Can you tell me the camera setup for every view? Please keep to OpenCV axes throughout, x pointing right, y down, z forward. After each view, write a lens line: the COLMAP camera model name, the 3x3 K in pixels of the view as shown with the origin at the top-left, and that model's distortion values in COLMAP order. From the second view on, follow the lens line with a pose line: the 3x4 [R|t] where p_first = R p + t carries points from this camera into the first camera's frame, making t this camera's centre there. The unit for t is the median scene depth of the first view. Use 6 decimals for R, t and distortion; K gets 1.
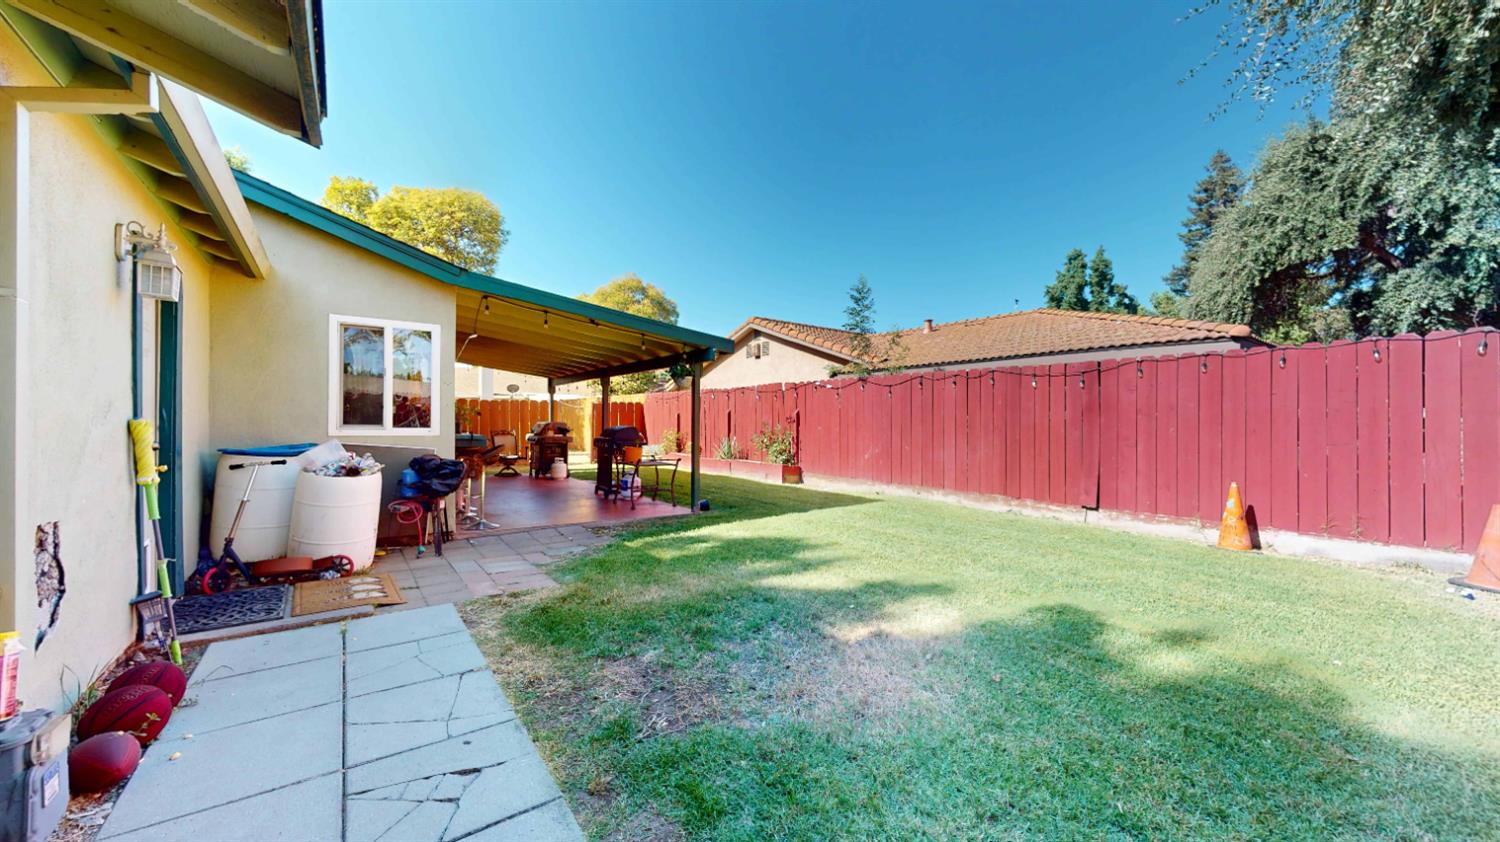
lens RADIAL K [[549.8, 0, 750.0], [0, 549.8, 421.0], [0, 0, 1]] dist [-0.000324, -0.000009]
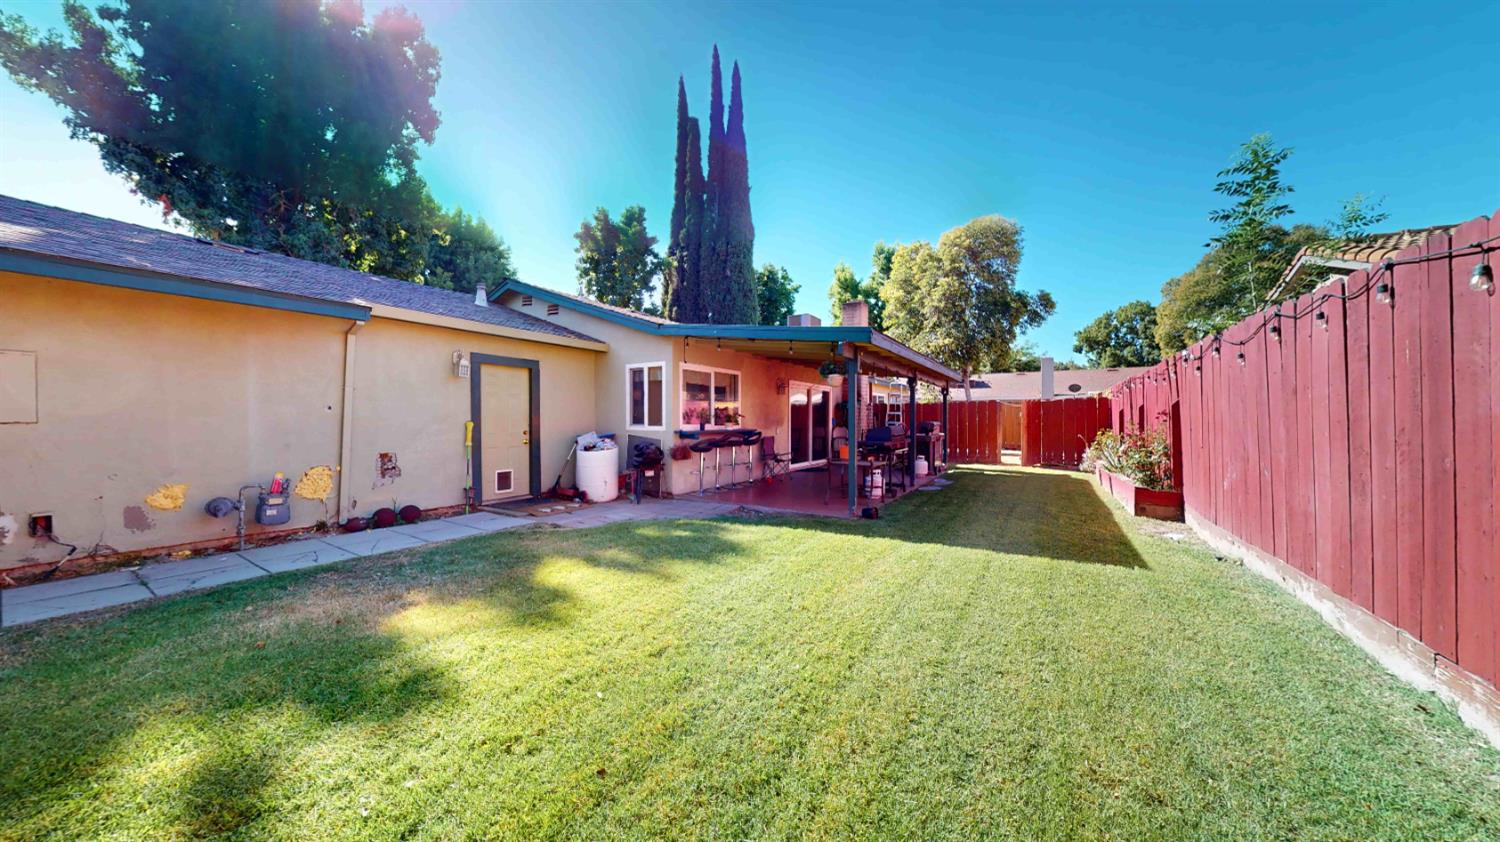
lens RADIAL K [[470.4, 0, 750.0], [0, 470.4, 421.0], [0, 0, 1]] dist [0.000480, 0.000054]
pose [[0.366423, -0.005376, -0.930433, 0.976562], [0.006311, 0.999975, -0.003293, 0.005901], [0.930427, -0.004665, 0.366448, 0.896663]]
